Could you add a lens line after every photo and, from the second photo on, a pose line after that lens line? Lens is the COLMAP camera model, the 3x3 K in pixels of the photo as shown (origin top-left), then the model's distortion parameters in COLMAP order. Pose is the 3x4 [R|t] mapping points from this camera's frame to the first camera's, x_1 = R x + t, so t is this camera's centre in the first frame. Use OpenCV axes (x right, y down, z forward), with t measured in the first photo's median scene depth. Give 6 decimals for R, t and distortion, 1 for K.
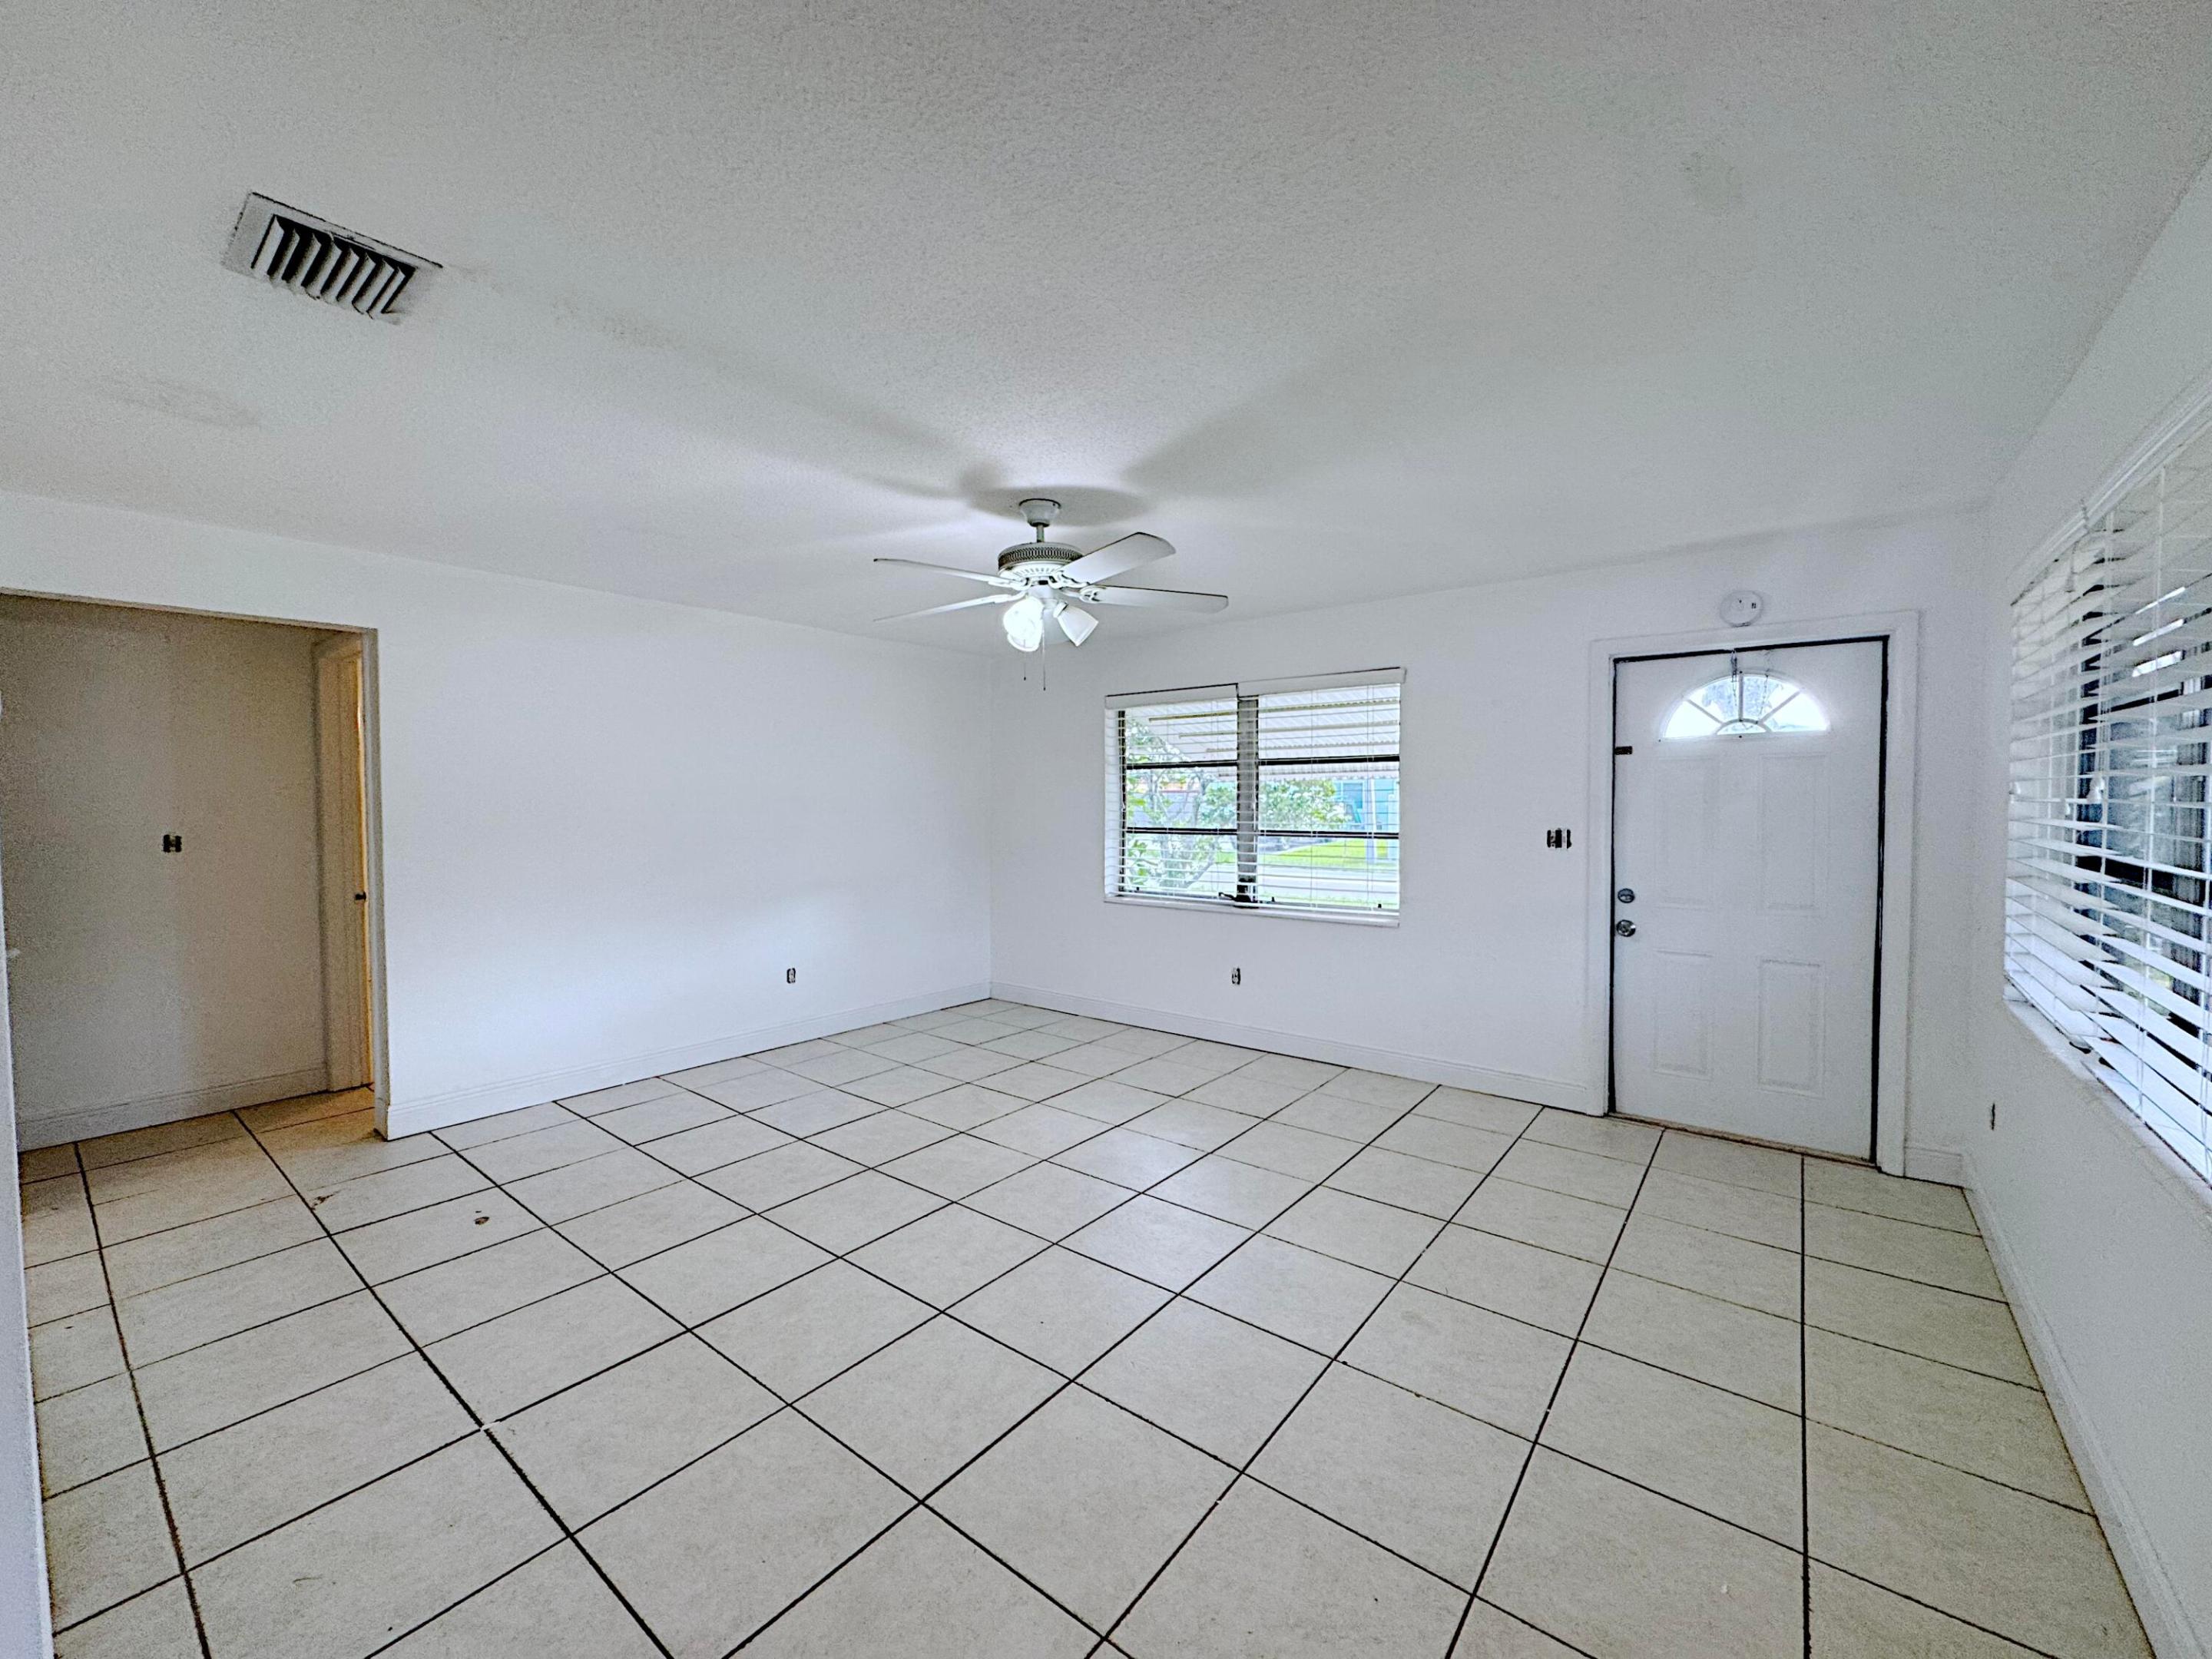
lens RADIAL K [[887.9, 0, 1108.9], [0, 887.9, 826.6], [0, 0, 1]] dist [-0.000730, 0.000562]
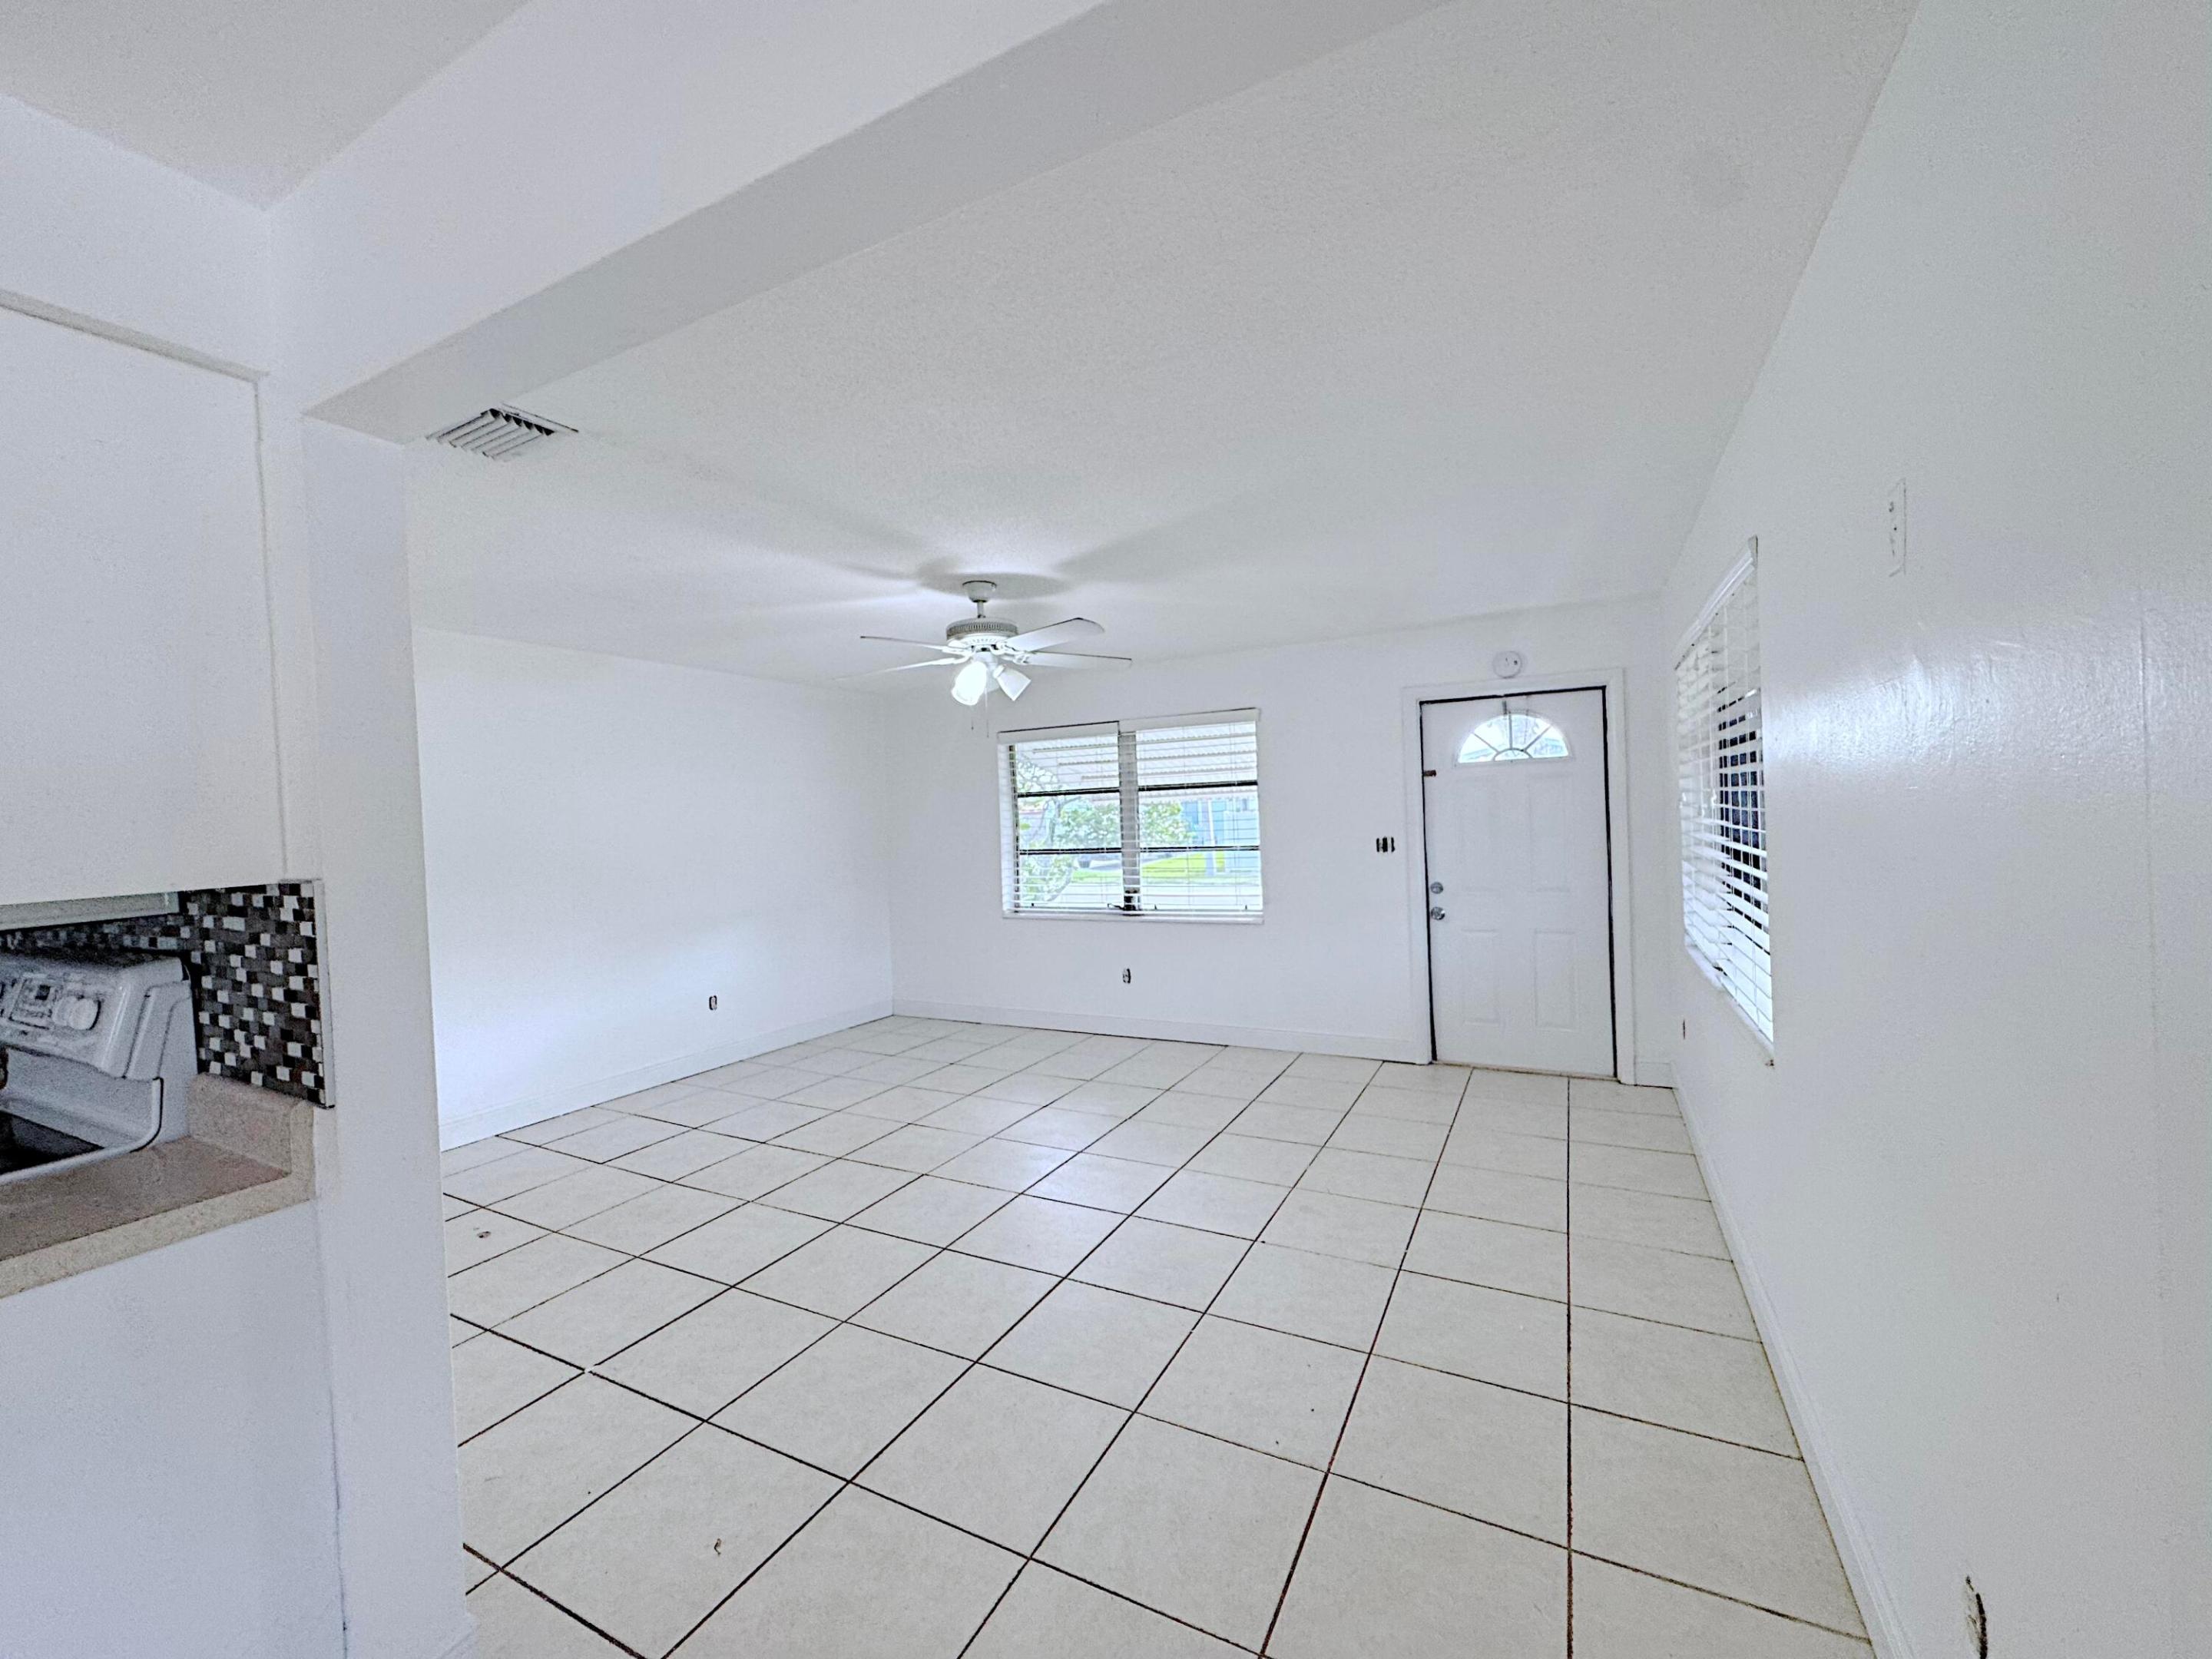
lens RADIAL K [[887.9, 0, 1110.3], [0, 887.9, 827.4], [0, 0, 1]] dist [-0.000730, 0.000562]
pose [[0.982605, -0.034550, 0.182468, -0.109882], [0.038709, 0.999064, -0.019283, -0.001953], [-0.181631, 0.026011, 0.983023, -0.173537]]
